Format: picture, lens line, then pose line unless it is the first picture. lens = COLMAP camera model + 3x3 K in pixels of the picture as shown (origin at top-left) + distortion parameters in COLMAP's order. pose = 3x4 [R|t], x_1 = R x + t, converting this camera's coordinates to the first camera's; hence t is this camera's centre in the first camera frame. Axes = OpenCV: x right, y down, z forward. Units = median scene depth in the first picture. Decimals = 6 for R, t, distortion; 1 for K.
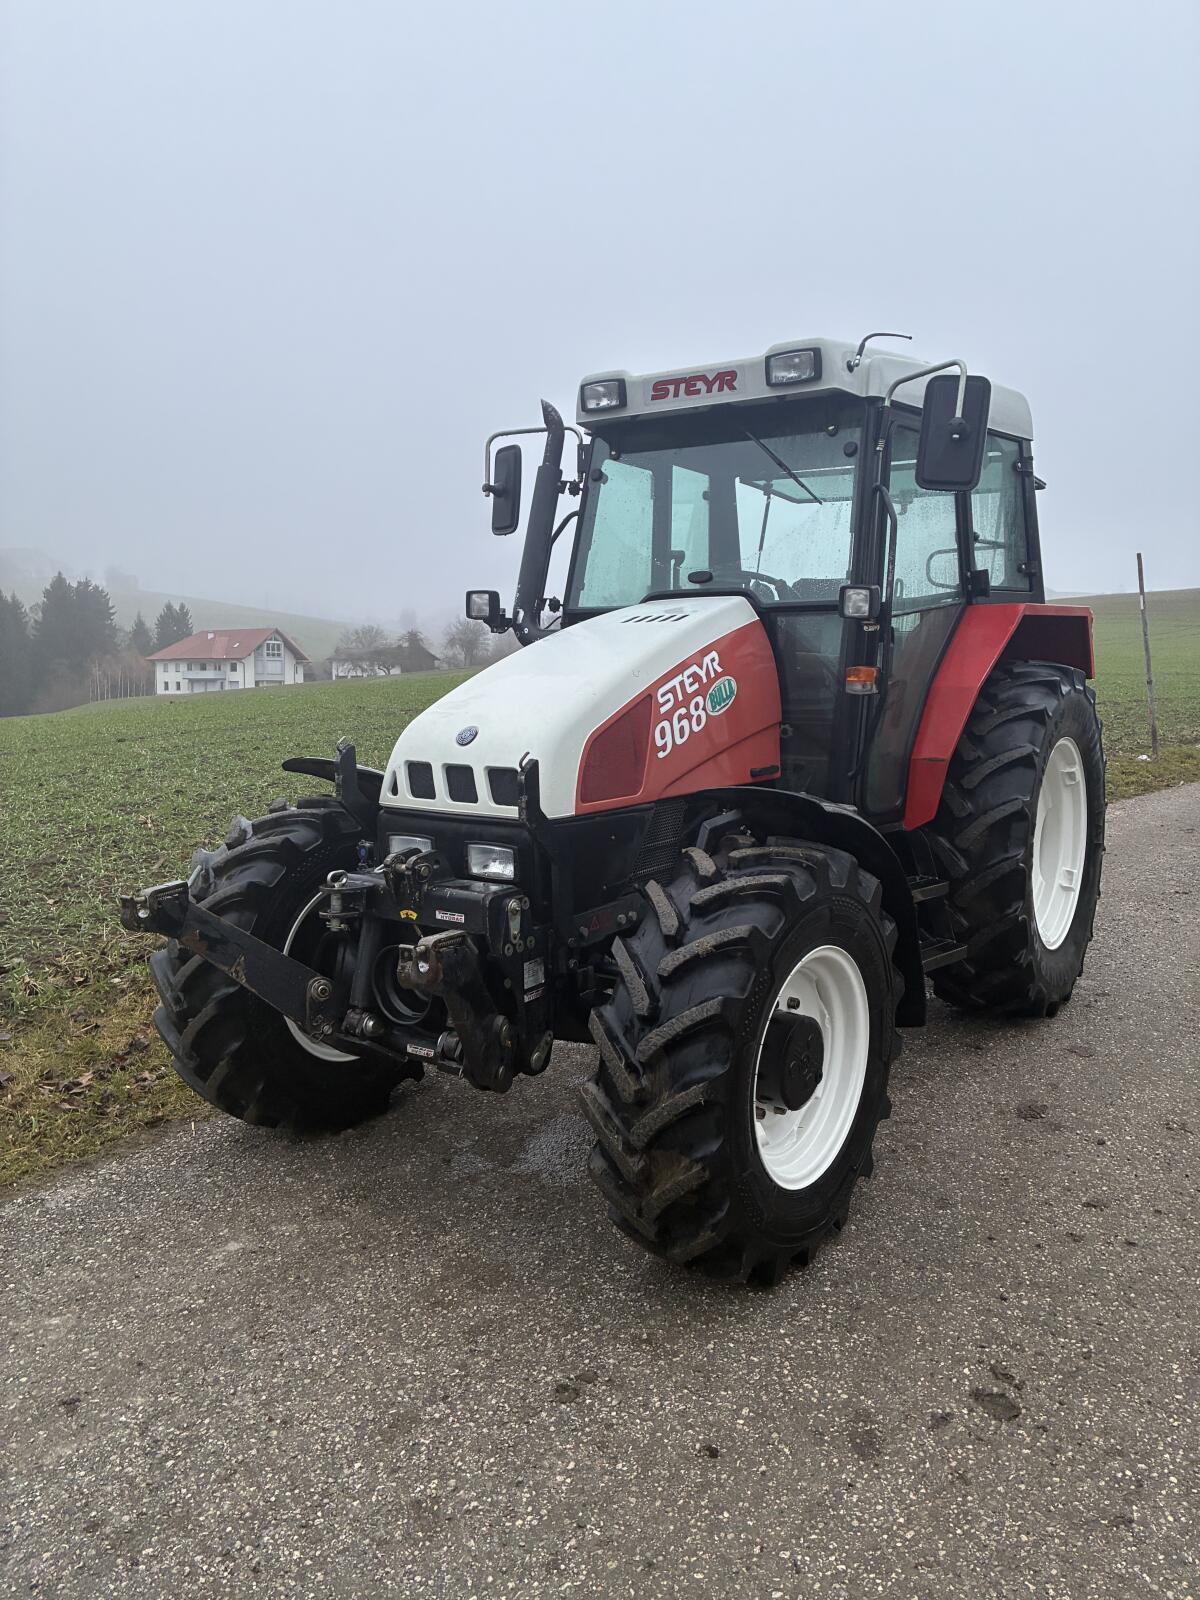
lens RADIAL K [[1207.0, 0, 600.0], [0, 1207.0, 800.0], [0, 0, 1]] dist [0.040304, -0.000787]
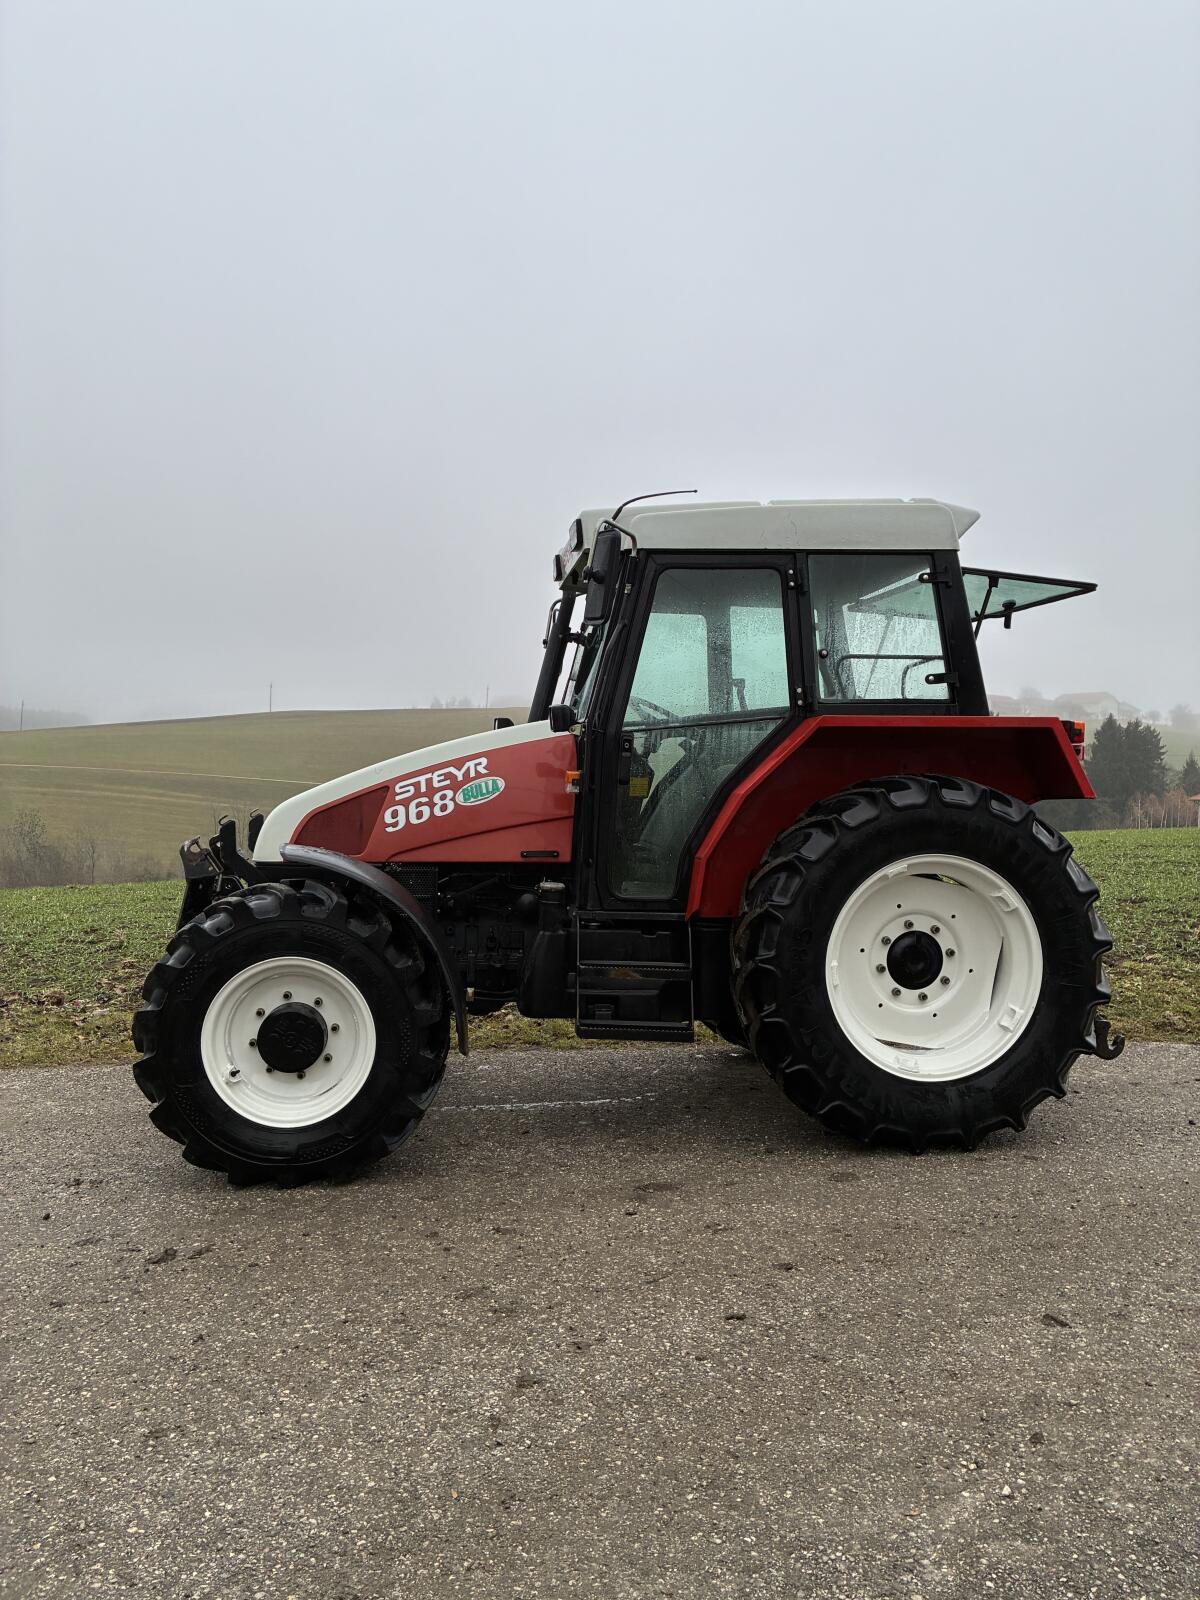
lens RADIAL K [[1207.0, 0, 600.0], [0, 1207.0, 800.0], [0, 0, 1]] dist [0.040304, -0.000787]
pose [[0.682693, 0.020865, -0.730408, 1.120681], [-0.103930, 0.992202, -0.068797, -0.000534], [0.723277, 0.122878, 0.679538, 0.205927]]
